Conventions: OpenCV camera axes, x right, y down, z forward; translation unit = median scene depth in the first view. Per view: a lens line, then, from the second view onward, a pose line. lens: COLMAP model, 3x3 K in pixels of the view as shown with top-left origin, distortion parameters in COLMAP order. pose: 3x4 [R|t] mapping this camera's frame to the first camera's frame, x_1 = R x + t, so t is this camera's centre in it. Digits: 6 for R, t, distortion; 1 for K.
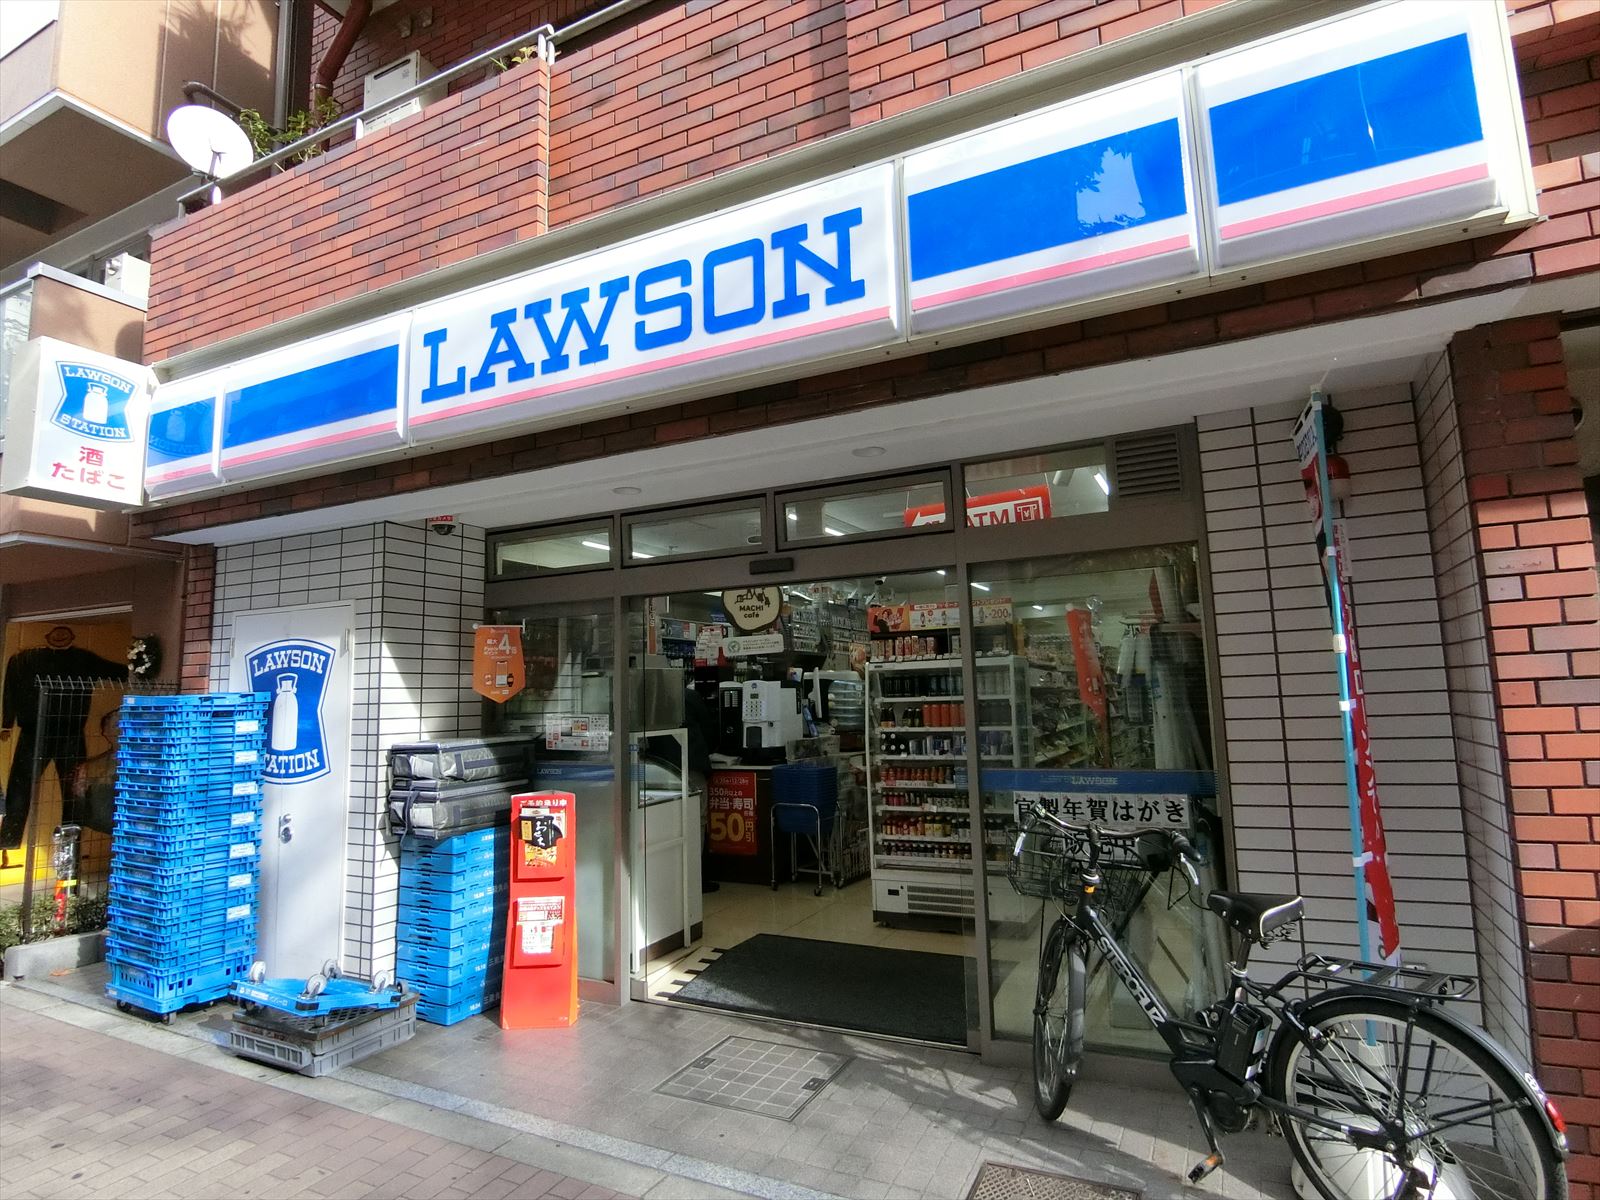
lens RADIAL K [[907.6, 0, 800.0], [0, 907.6, 600.0], [0, 0, 1]] dist [-0.019741, 0.000541]
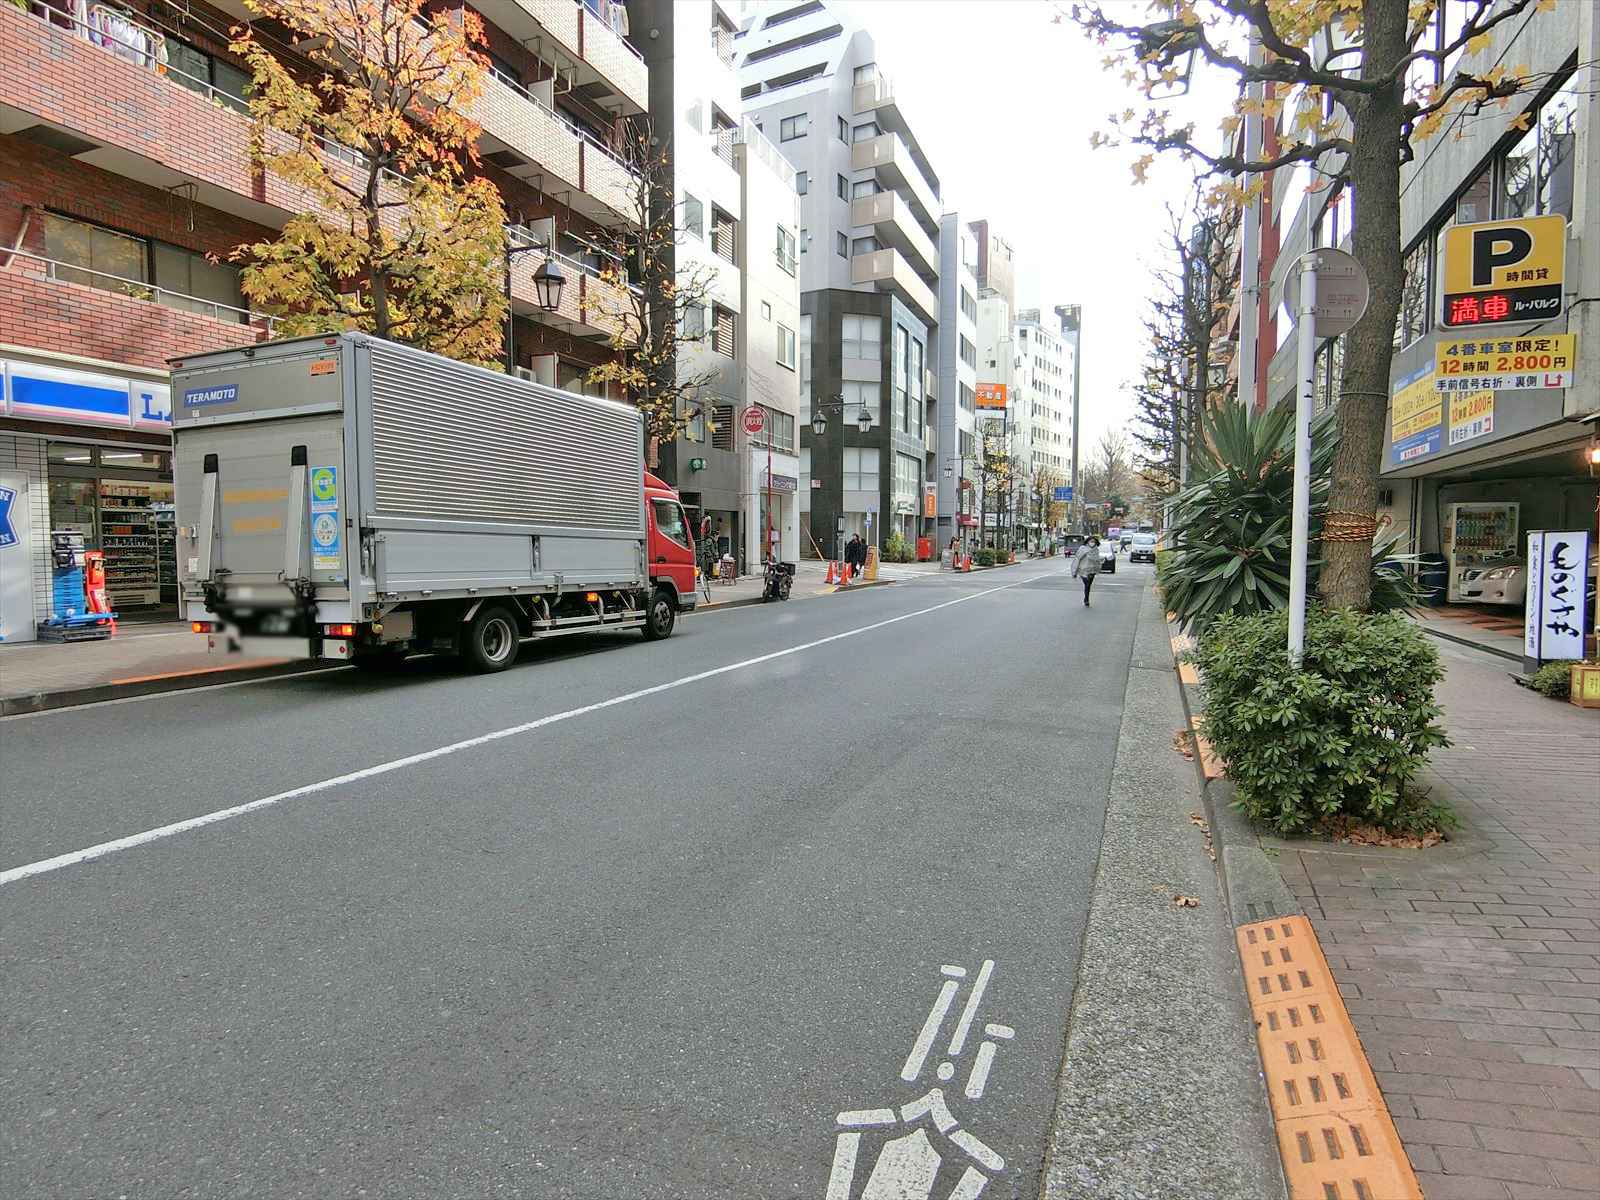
lens RADIAL K [[907.6, 0, 800.0], [0, 907.6, 600.0], [0, 0, 1]] dist [-0.019741, 0.000541]
pose [[-0.094908, -0.036539, 0.994815, -3.556136], [-0.116790, 0.992834, 0.025324, 0.050591], [-0.988611, -0.113781, -0.098495, -0.915672]]
